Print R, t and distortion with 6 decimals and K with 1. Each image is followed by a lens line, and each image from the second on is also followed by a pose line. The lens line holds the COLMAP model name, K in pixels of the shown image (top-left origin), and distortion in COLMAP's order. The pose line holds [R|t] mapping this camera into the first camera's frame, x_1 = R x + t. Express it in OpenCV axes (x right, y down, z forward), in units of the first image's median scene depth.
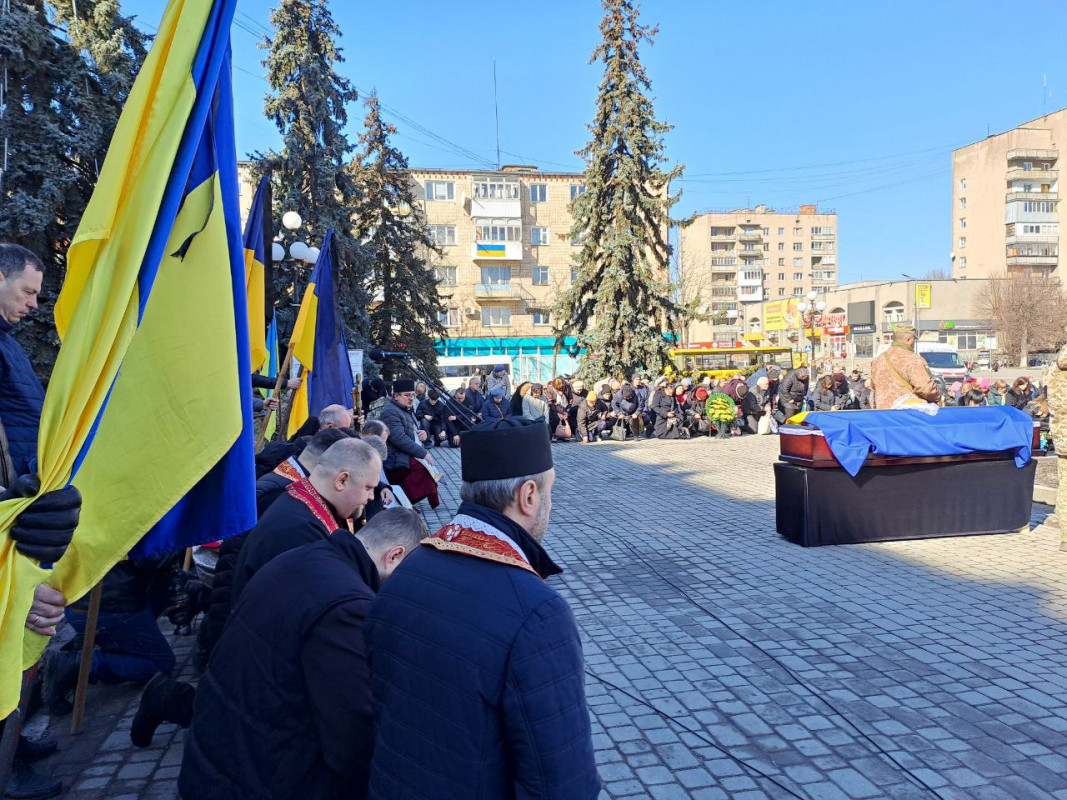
lens RADIAL K [[777.3, 0, 539.3], [0, 777.3, 384.6], [0, 0, 1]] dist [0.089364, -0.080553]
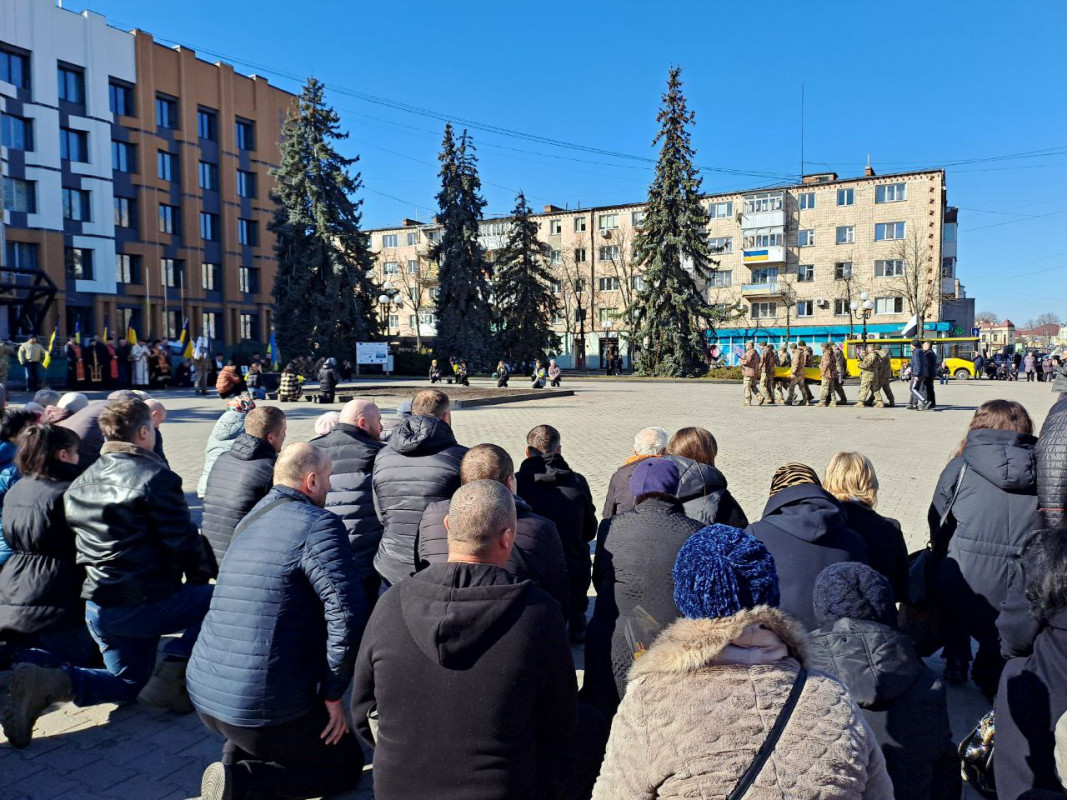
lens RADIAL K [[776.9, 0, 541.0], [0, 776.9, 387.3], [0, 0, 1]] dist [0.115257, -0.199793]
pose [[0.754530, 0.048597, -0.654464, 0.487420], [-0.031376, 0.998785, 0.037991, -0.003931], [0.655516, -0.008131, 0.755138, -0.135928]]
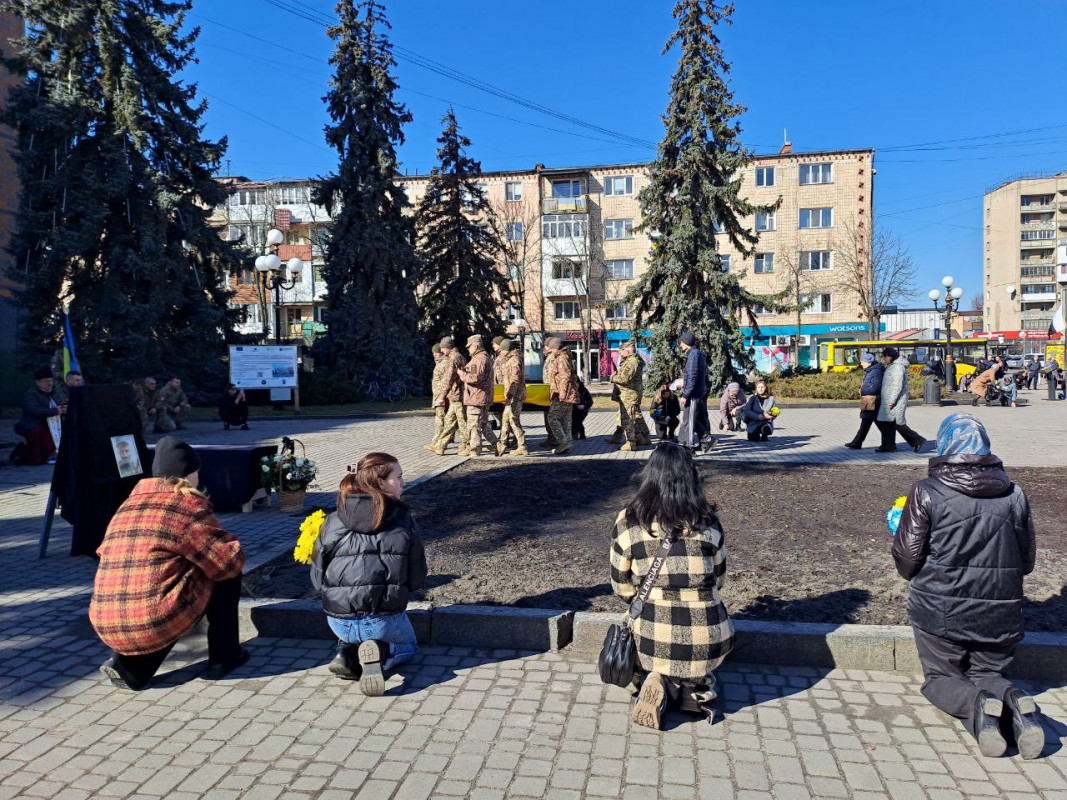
lens RADIAL K [[777.3, 0, 539.3], [0, 777.3, 384.6], [0, 0, 1]] dist [0.089364, -0.080553]
pose [[0.927342, 0.024303, -0.373425, 0.164171], [-0.019213, 0.999665, 0.017348, -0.003588], [0.373722, -0.008913, 0.927498, 0.010920]]
